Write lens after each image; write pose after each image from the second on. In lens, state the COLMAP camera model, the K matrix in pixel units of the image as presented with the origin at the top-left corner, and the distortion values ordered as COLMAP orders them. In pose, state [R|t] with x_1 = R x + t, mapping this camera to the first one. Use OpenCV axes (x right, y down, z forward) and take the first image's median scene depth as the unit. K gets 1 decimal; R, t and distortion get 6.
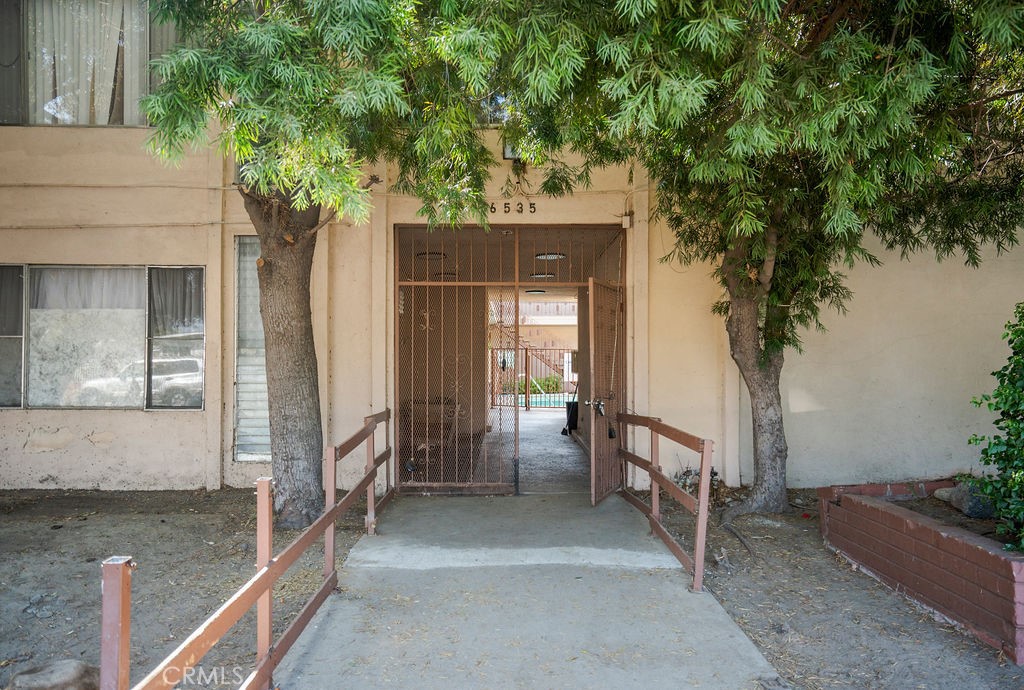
lens RADIAL K [[693.3, 0, 509.0], [0, 693.3, 347.6], [0, 0, 1]] dist [0.002031, 0.016449]
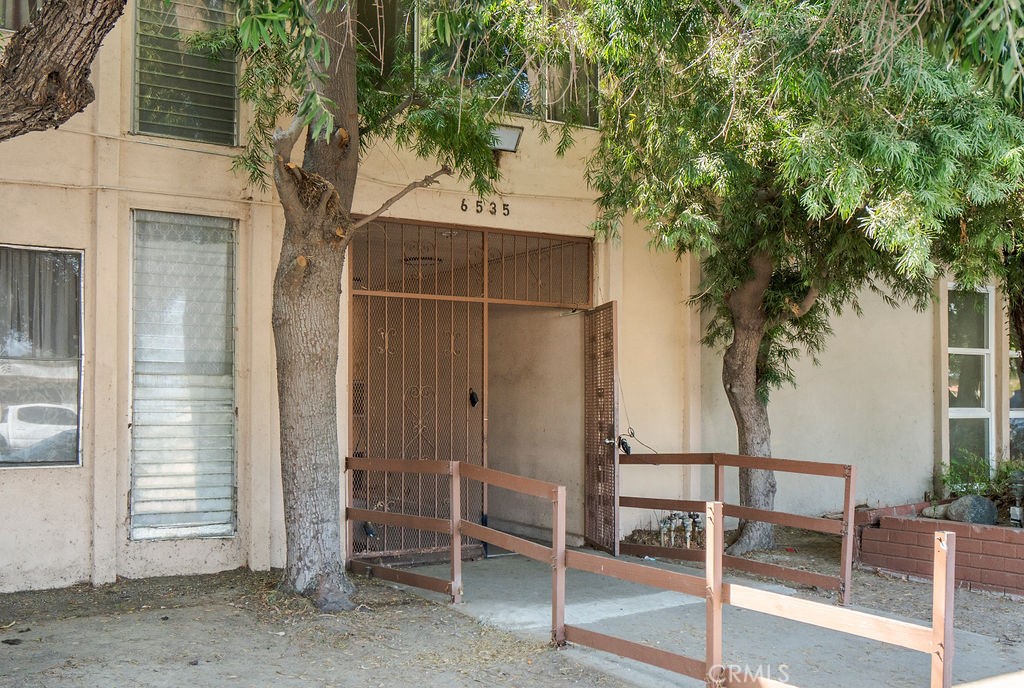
lens RADIAL K [[1034.1, 0, 526.0], [0, 1034.1, 378.2], [0, 0, 1]] dist [-0.001642, 0.000000]
pose [[0.855232, 0.011997, 0.518107, -0.592066], [-0.010356, 0.999928, -0.006058, 0.007120], [-0.518142, -0.000185, 0.855295, -0.070271]]
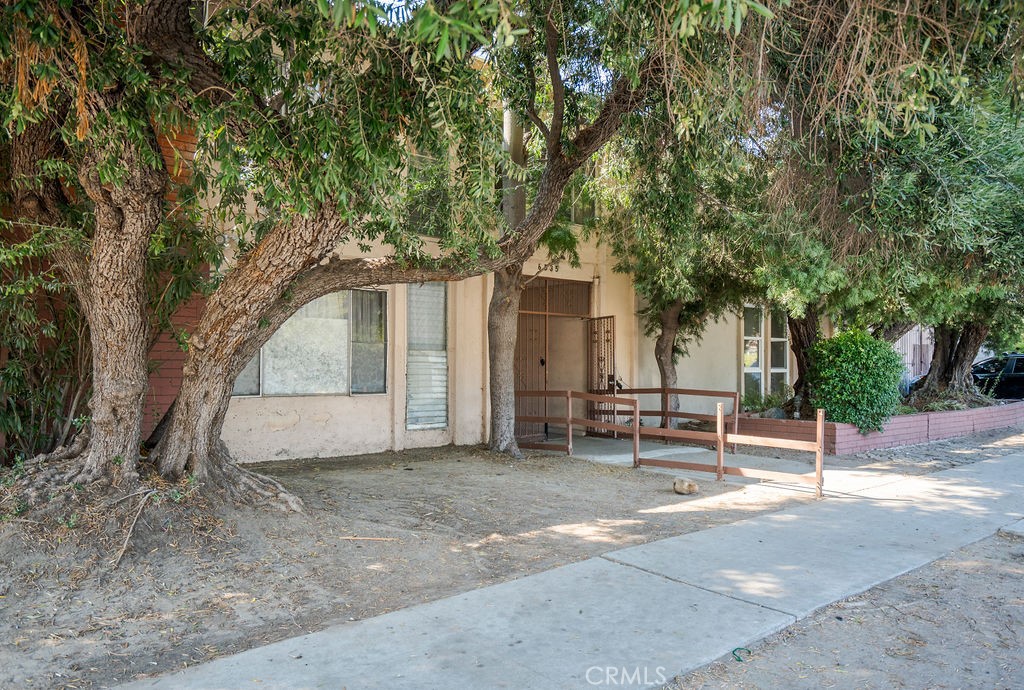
lens RADIAL K [[710.4, 0, 509.8], [0, 710.4, 349.4], [0, 0, 1]] dist [-0.001012, 0.000319]
pose [[0.763432, 0.014602, 0.645724, -1.174080], [-0.015401, 0.999872, -0.004401, 0.002891], [-0.645705, -0.006585, 0.763559, -0.240424]]
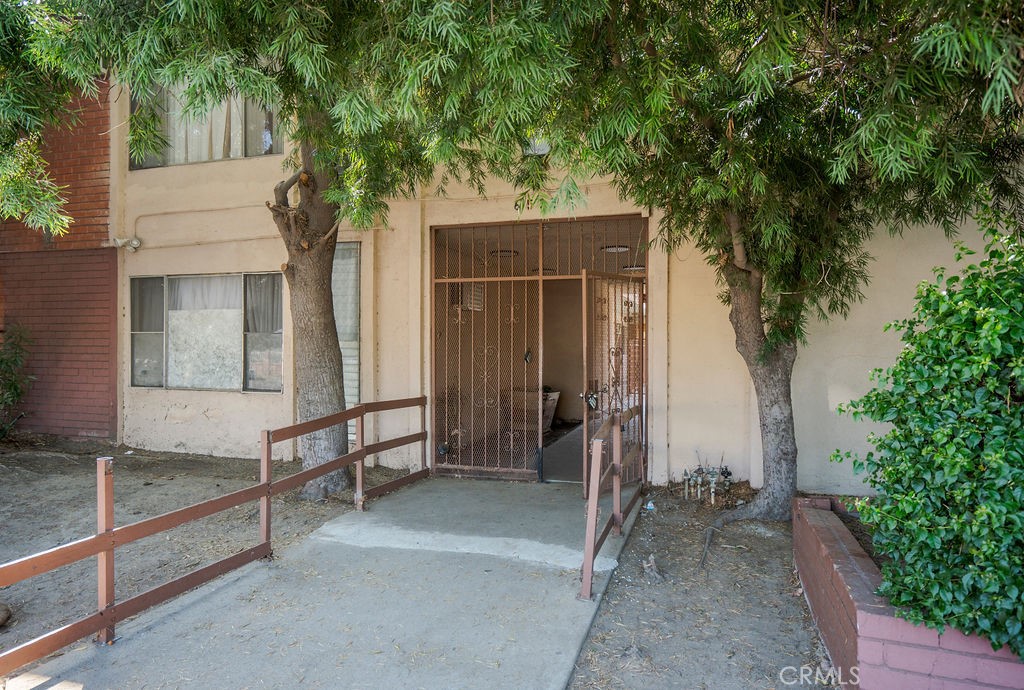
lens RADIAL K [[633.4, 0, 515.3], [0, 633.4, 348.0], [0, 0, 1]] dist [-0.005781, 0.000790]
pose [[0.952869, 0.000838, -0.303382, 0.266319], [0.004251, 0.999861, 0.016113, -0.003174], [0.303353, -0.016644, 0.952733, 0.093087]]
